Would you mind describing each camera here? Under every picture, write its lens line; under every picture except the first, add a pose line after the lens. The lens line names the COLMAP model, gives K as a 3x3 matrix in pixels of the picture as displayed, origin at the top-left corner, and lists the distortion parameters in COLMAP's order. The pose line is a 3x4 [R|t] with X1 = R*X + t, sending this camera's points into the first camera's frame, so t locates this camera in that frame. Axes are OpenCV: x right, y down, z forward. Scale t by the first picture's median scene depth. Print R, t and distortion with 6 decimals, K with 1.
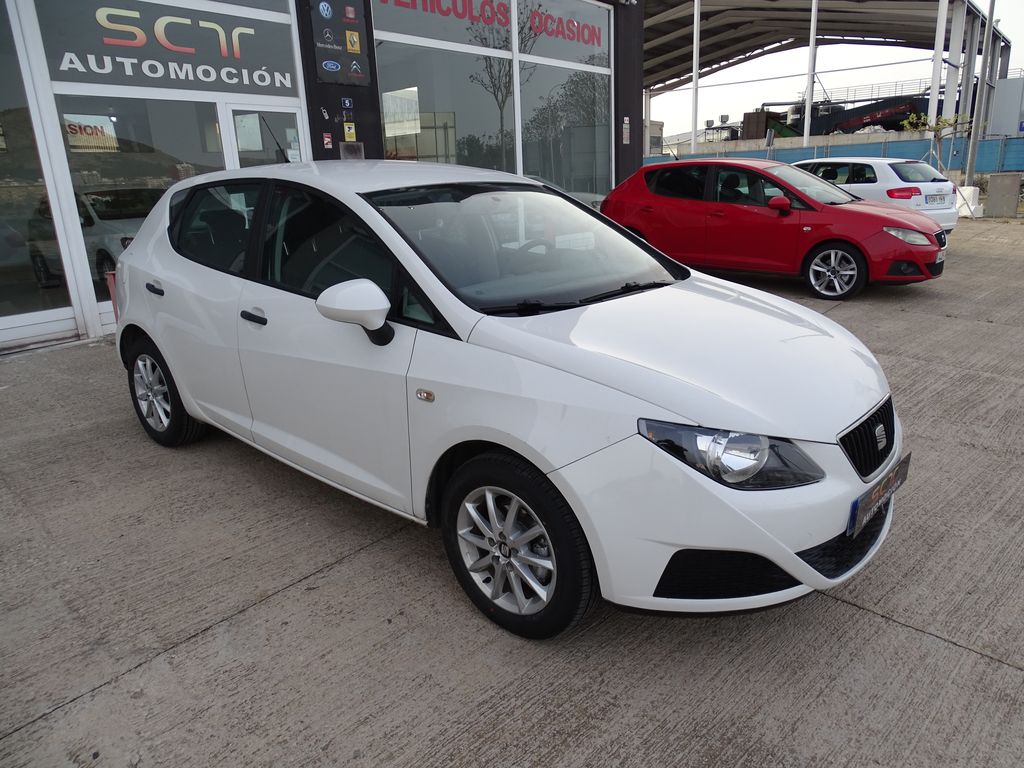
lens RADIAL K [[727.9, 0, 516.0], [0, 727.9, 381.3], [0, 0, 1]] dist [0.005095, -0.004715]
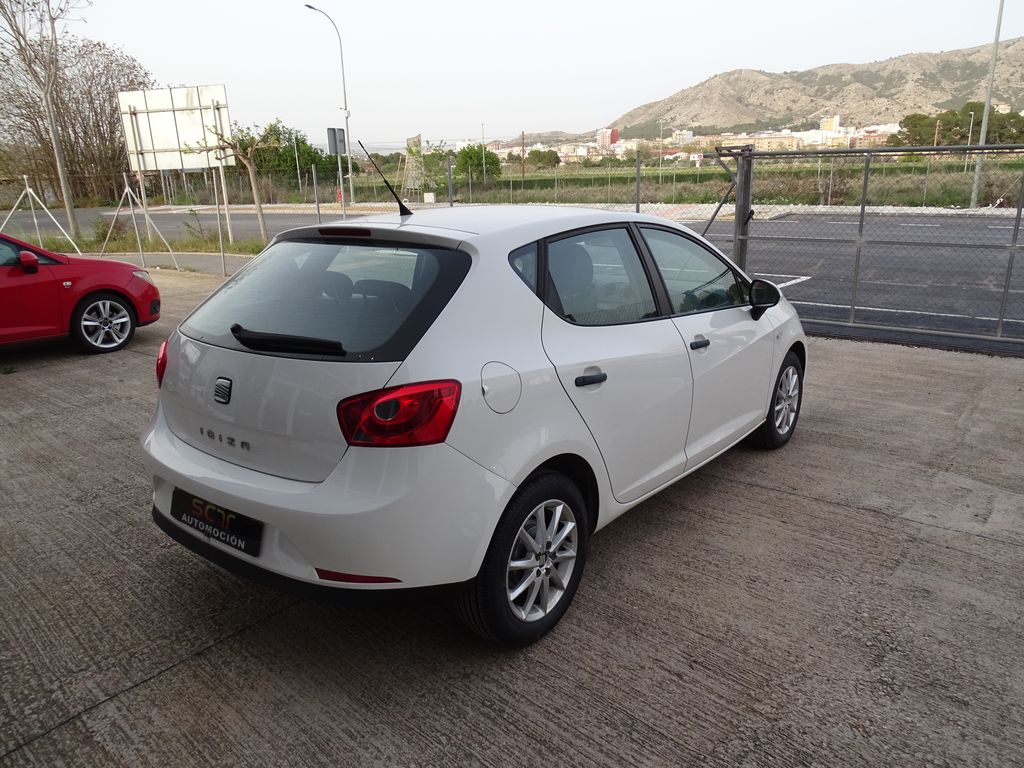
lens RADIAL K [[727.9, 0, 517.3], [0, 727.9, 386.2], [0, 0, 1]] dist [0.005095, -0.004715]
pose [[-0.045824, -0.247826, 0.967720, -0.548511], [0.305839, 0.918738, 0.249765, -0.149178], [-0.950980, 0.307412, 0.033695, 0.479528]]
